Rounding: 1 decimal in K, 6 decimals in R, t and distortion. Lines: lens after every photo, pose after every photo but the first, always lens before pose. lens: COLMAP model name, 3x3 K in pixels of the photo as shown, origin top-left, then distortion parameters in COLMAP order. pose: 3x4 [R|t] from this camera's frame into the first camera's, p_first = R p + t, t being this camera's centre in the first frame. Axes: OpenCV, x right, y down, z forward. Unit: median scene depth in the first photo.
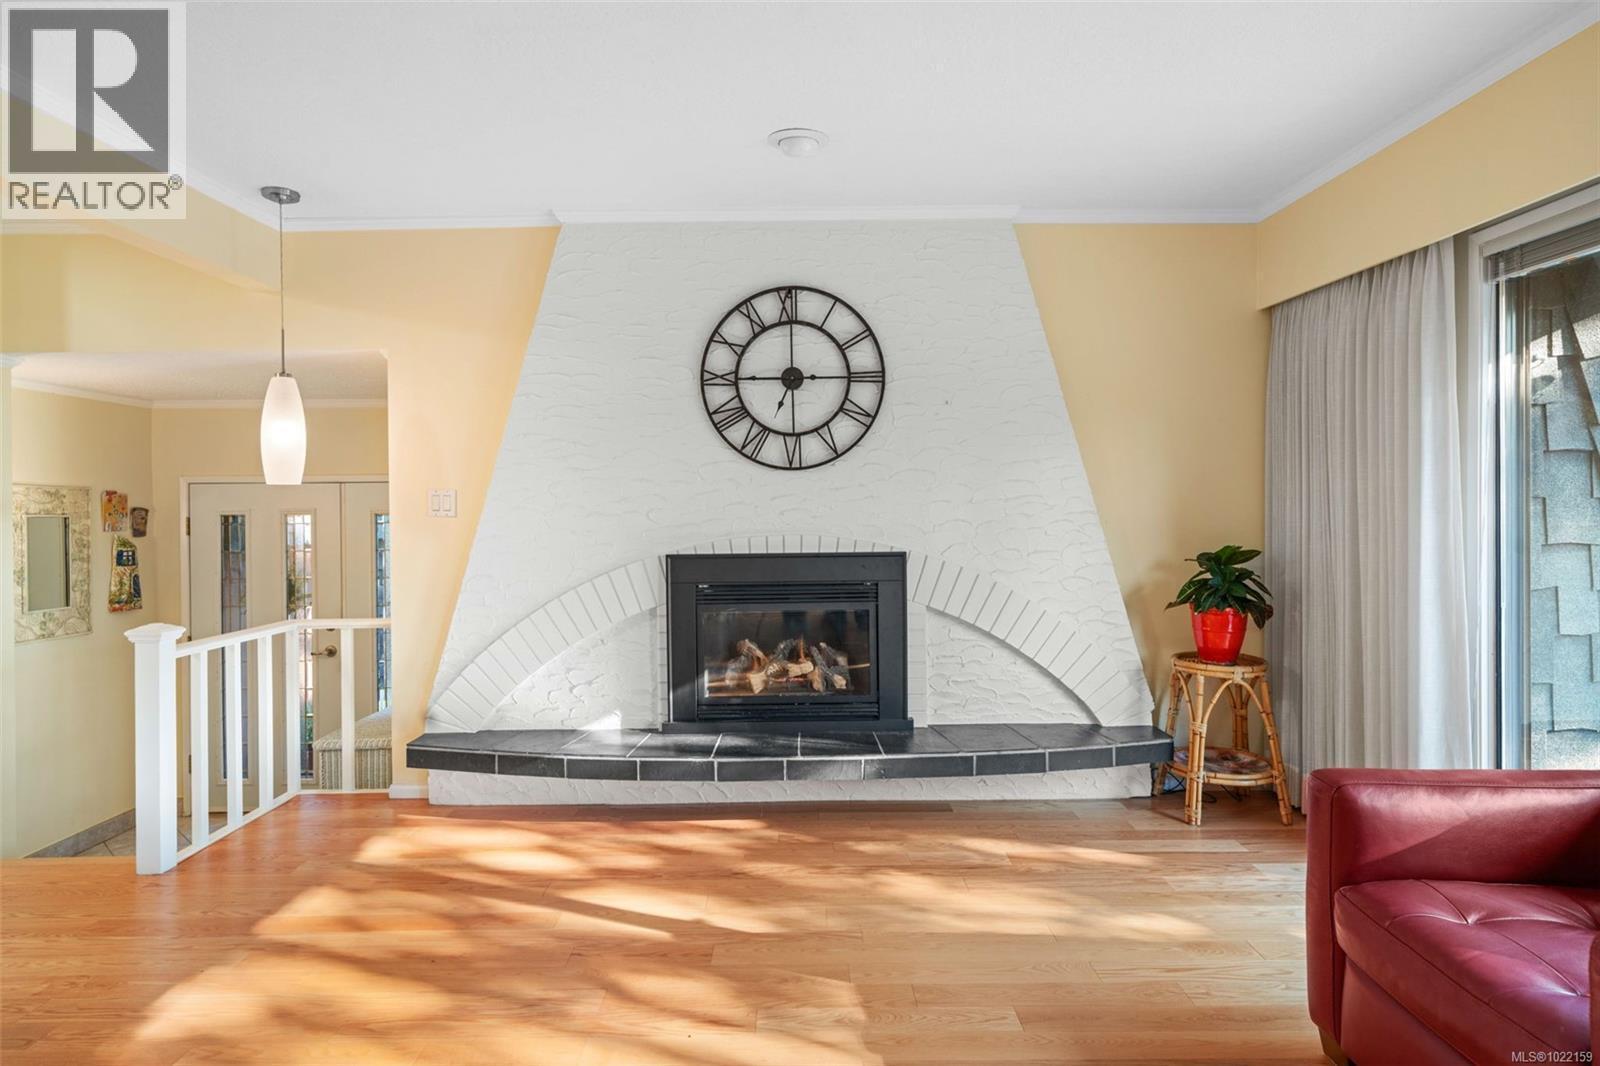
lens RADIAL K [[922.7, 0, 798.8], [0, 922.7, 521.7], [0, 0, 1]] dist [0.001485, -0.000159]
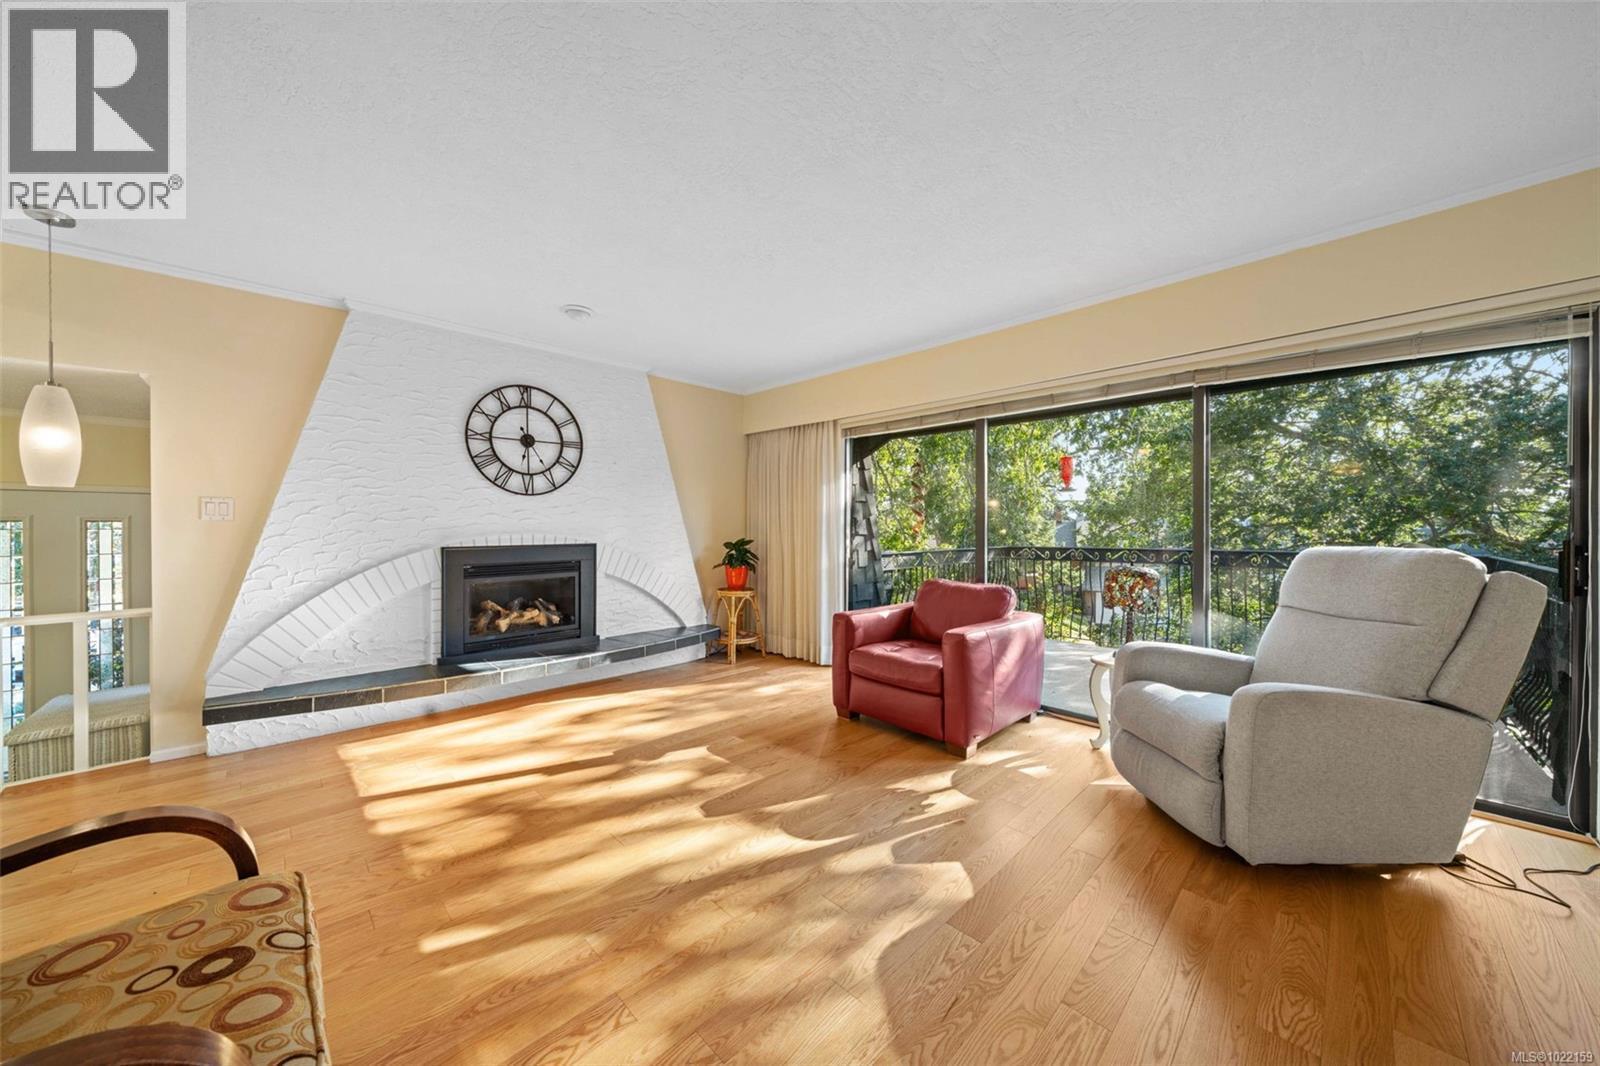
lens RADIAL K [[543.8, 0, 797.9], [0, 543.8, 531.0], [0, 0, 1]] dist [-0.002508, -0.000089]
pose [[0.721514, 0.002540, 0.692395, -0.335265], [0.003331, 0.999969, -0.007139, 0.017308], [-0.692392, 0.007457, 0.721483, -0.048603]]
